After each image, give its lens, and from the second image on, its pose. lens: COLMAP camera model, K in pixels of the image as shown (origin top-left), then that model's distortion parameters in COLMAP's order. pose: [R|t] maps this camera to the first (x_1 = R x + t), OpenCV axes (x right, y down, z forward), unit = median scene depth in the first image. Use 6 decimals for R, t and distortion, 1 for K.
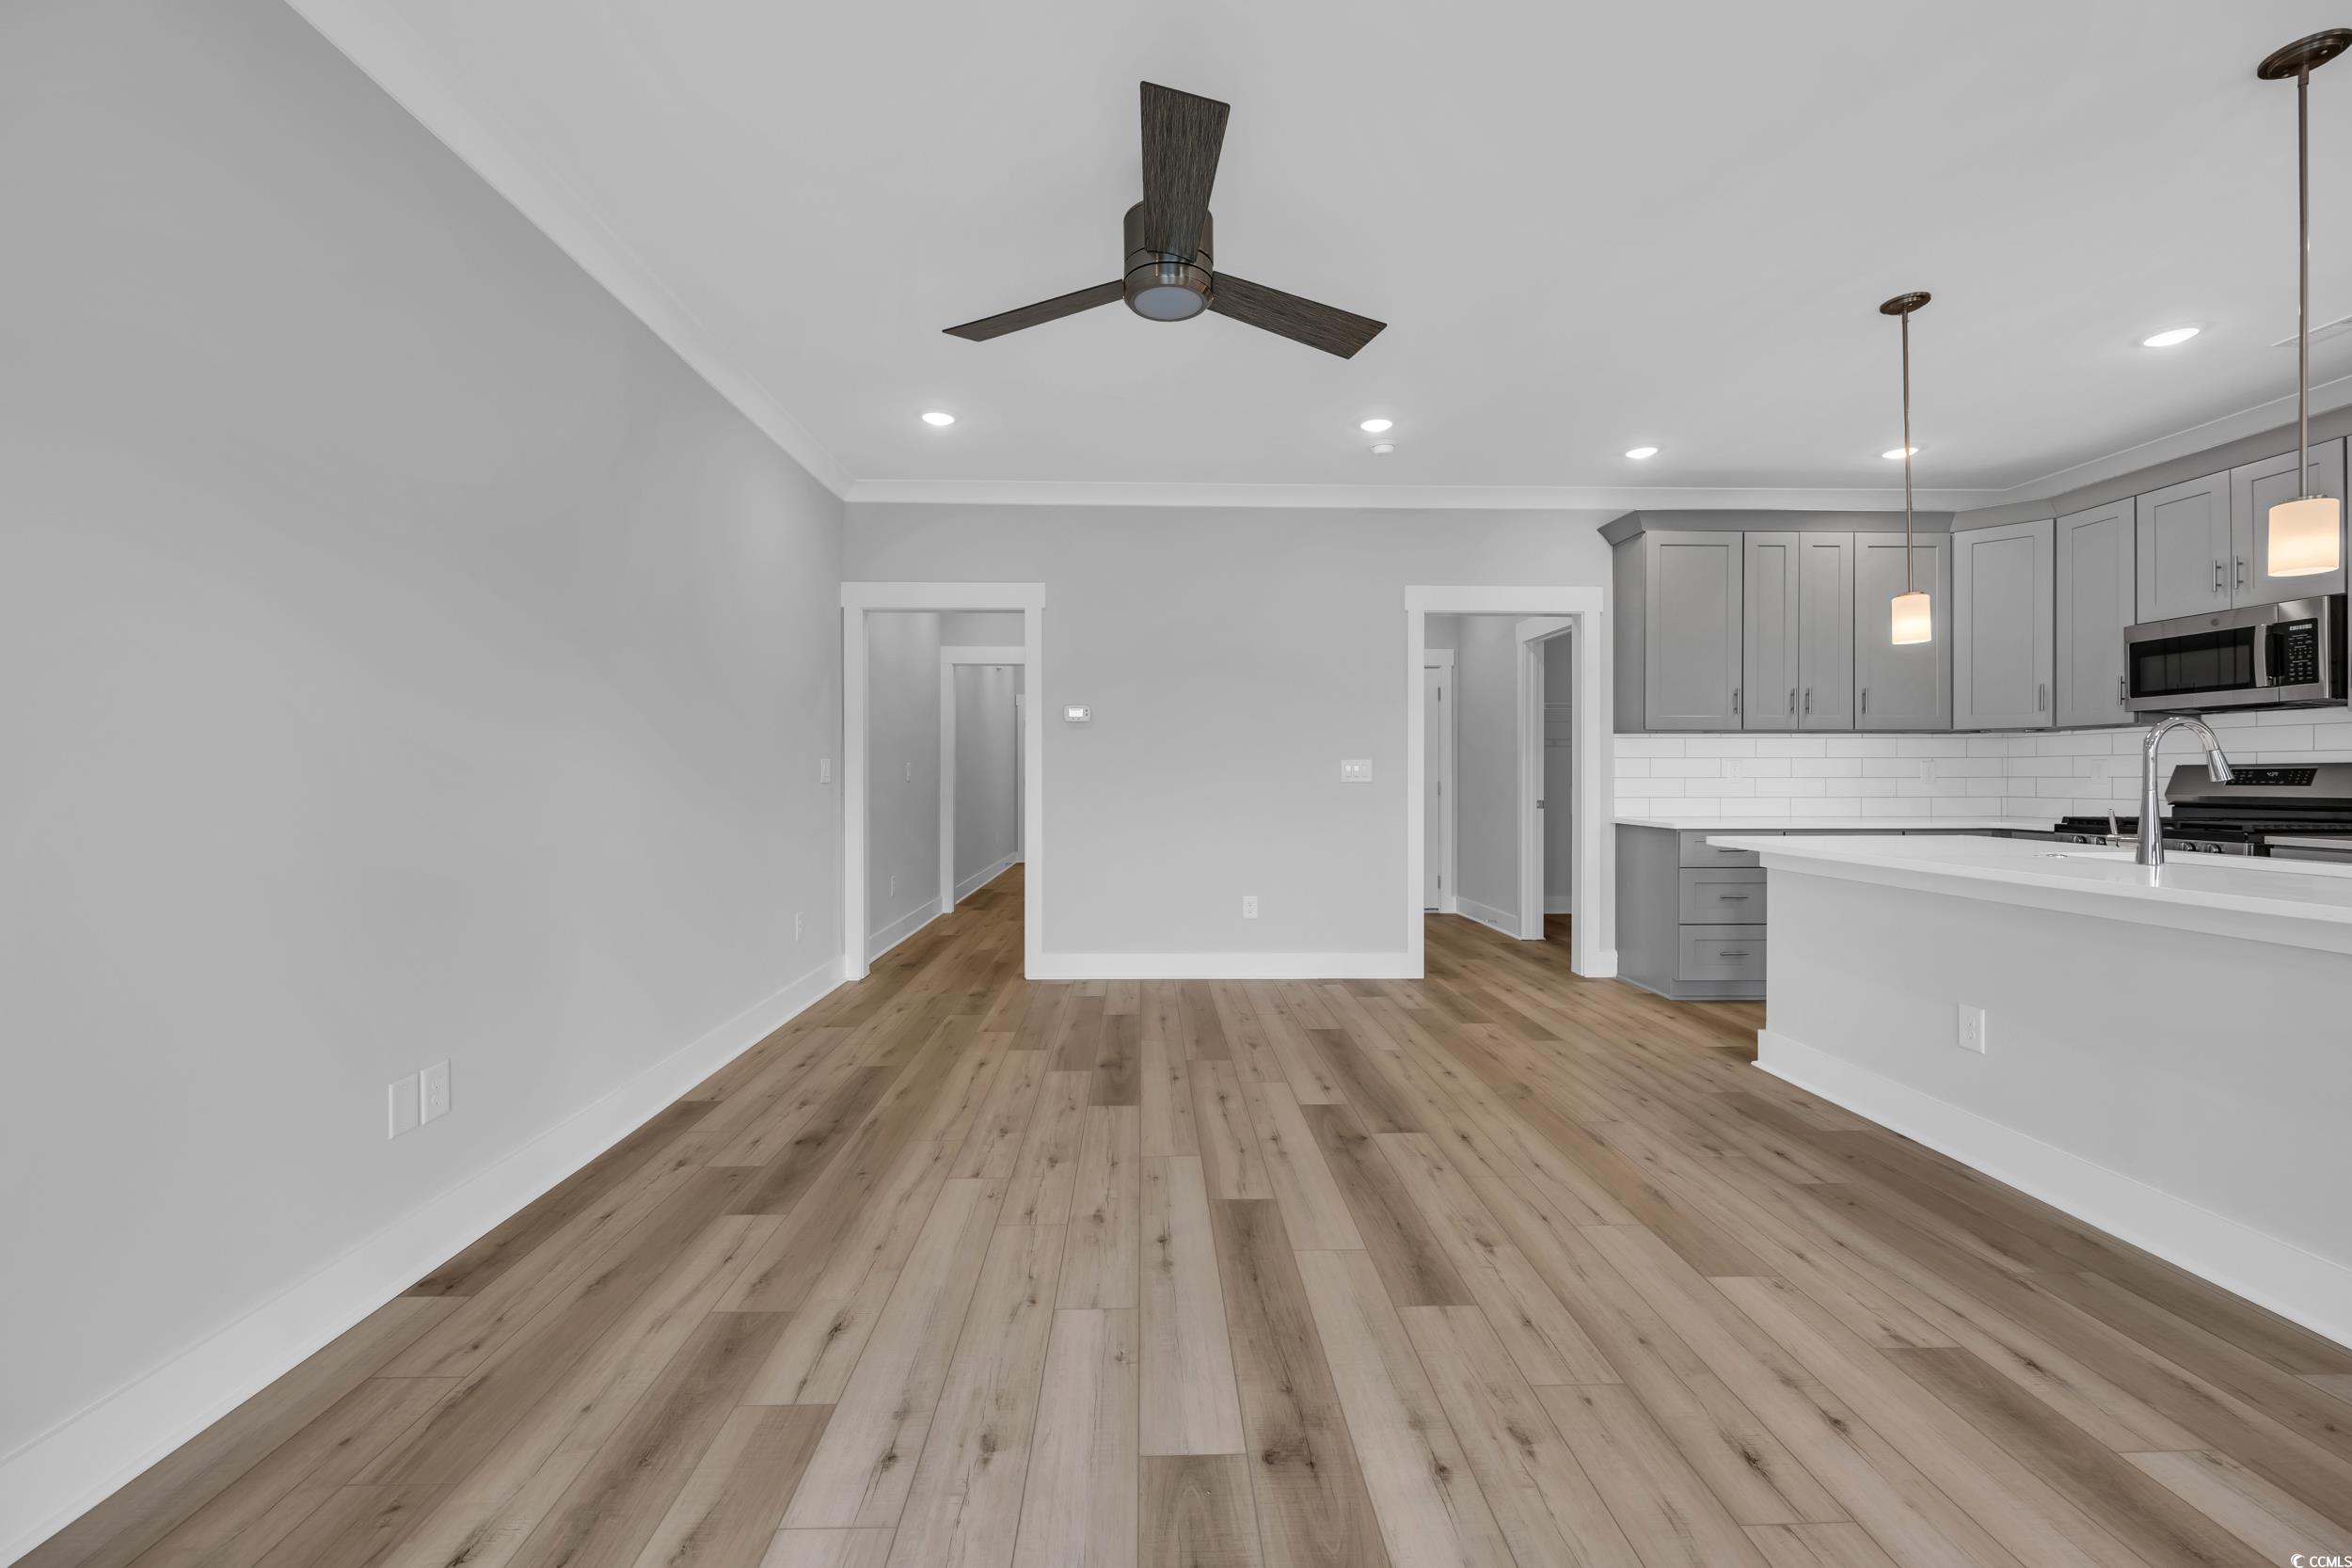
lens RADIAL K [[920.7, 0, 1176.3], [0, 920.7, 780.6], [0, 0, 1]] dist [0.000893, 0.000191]
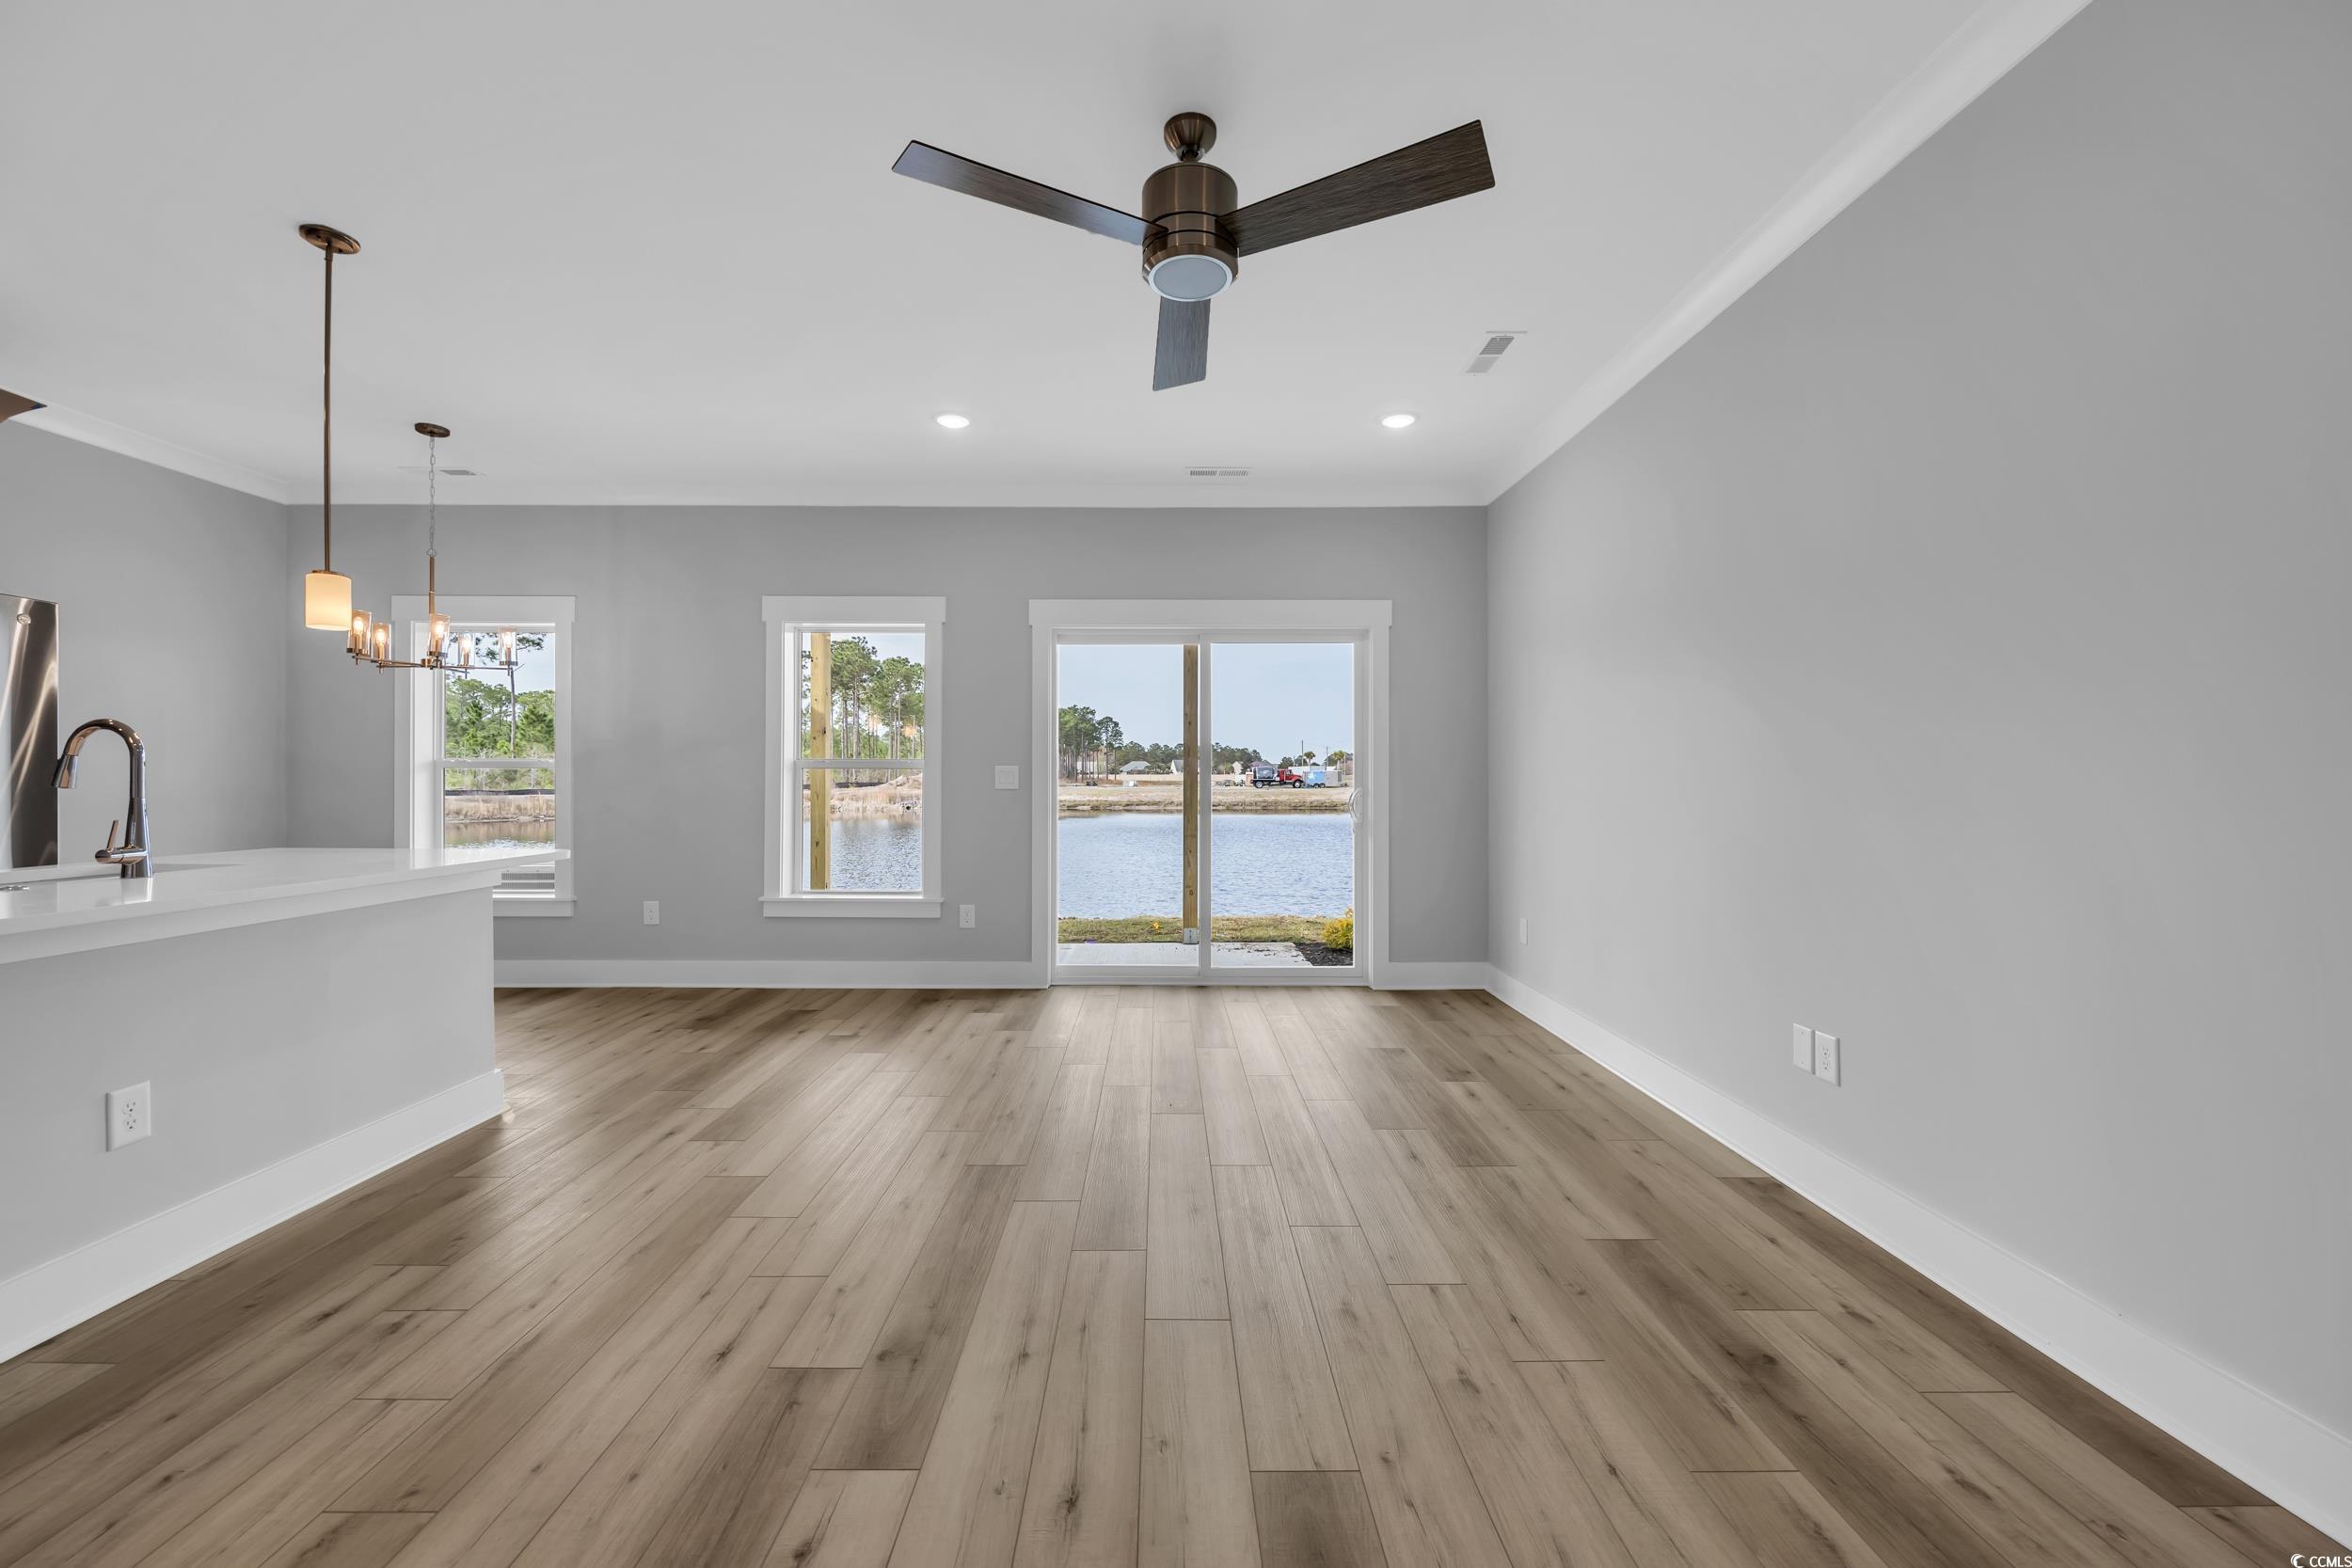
lens RADIAL K [[920.7, 0, 1184.5], [0, 920.7, 773.5], [0, 0, 1]] dist [0.000893, 0.000191]
pose [[-0.999932, -0.002386, 0.011396, -0.010972], [-0.002378, 0.999997, 0.000662, -0.013419], [-0.011398, 0.000635, -0.999935, 1.698780]]
